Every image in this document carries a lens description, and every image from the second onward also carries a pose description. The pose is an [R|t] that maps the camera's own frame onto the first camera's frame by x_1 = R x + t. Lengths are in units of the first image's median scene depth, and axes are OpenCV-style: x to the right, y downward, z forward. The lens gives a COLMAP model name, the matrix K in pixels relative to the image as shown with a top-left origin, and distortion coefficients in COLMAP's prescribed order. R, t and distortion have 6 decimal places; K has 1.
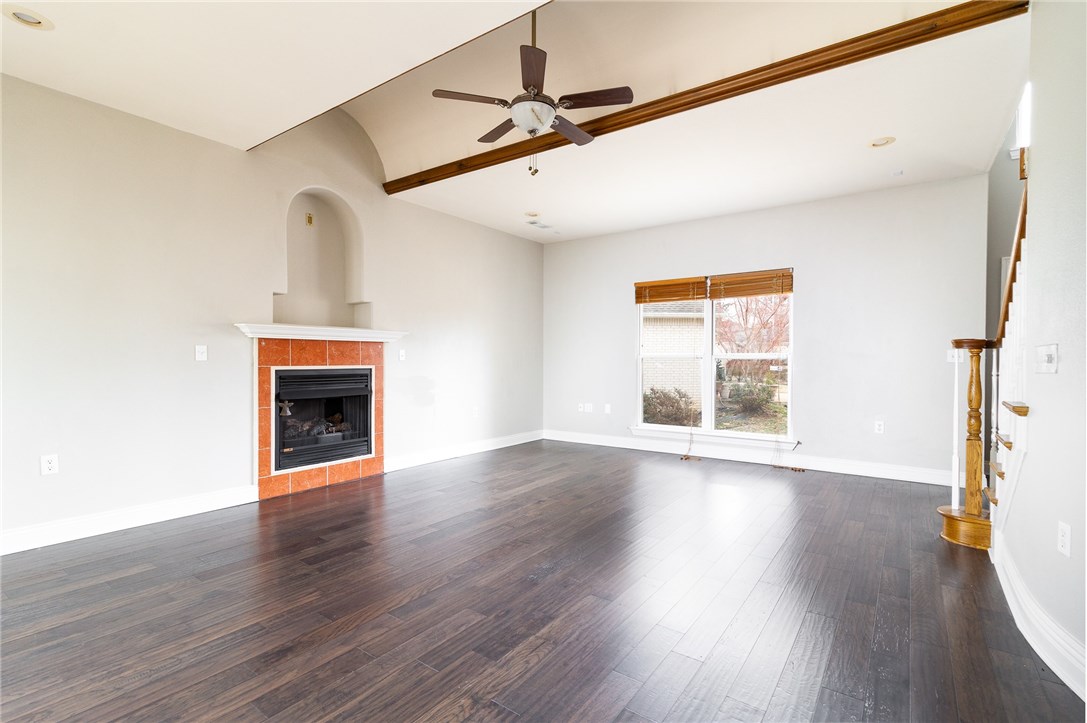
lens RADIAL K [[504.8, 0, 552.2], [0, 504.8, 361.2], [0, 0, 1]] dist [-0.002285, 0.000104]
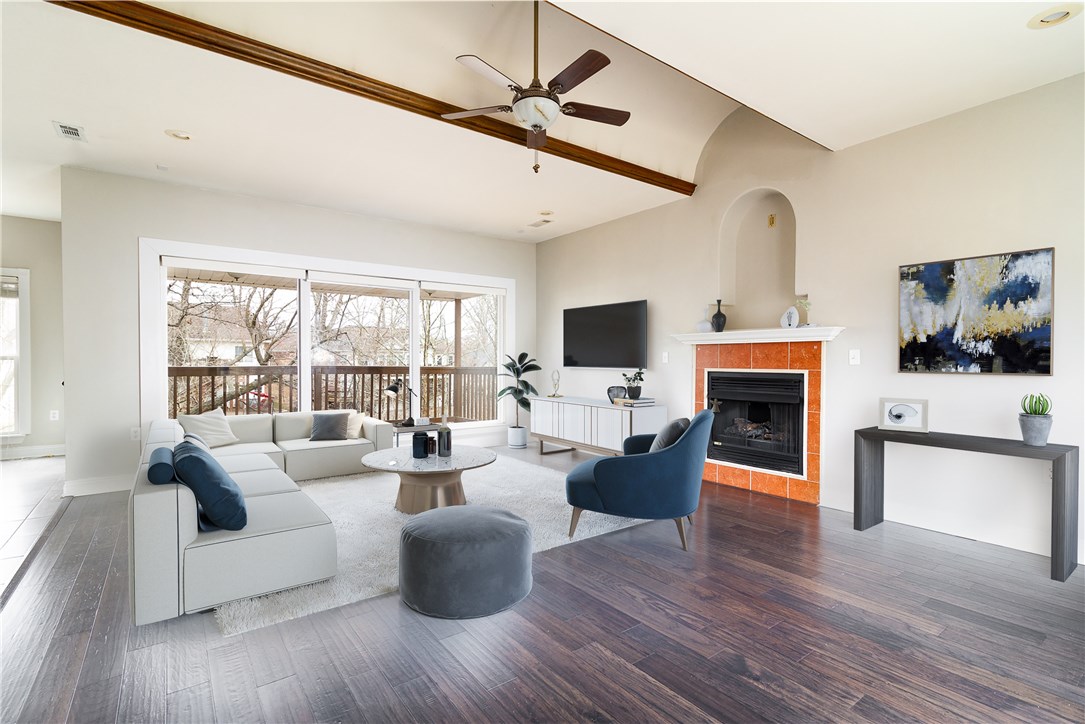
lens RADIAL K [[503.9, 0, 549.4], [0, 503.9, 364.2], [0, 0, 1]] dist [-0.002285, 0.000104]
pose [[-0.308947, 0.004600, -0.951068, 0.587978], [-0.008468, 0.999935, 0.007587, -0.004370], [0.951041, 0.010398, -0.308888, 0.886575]]
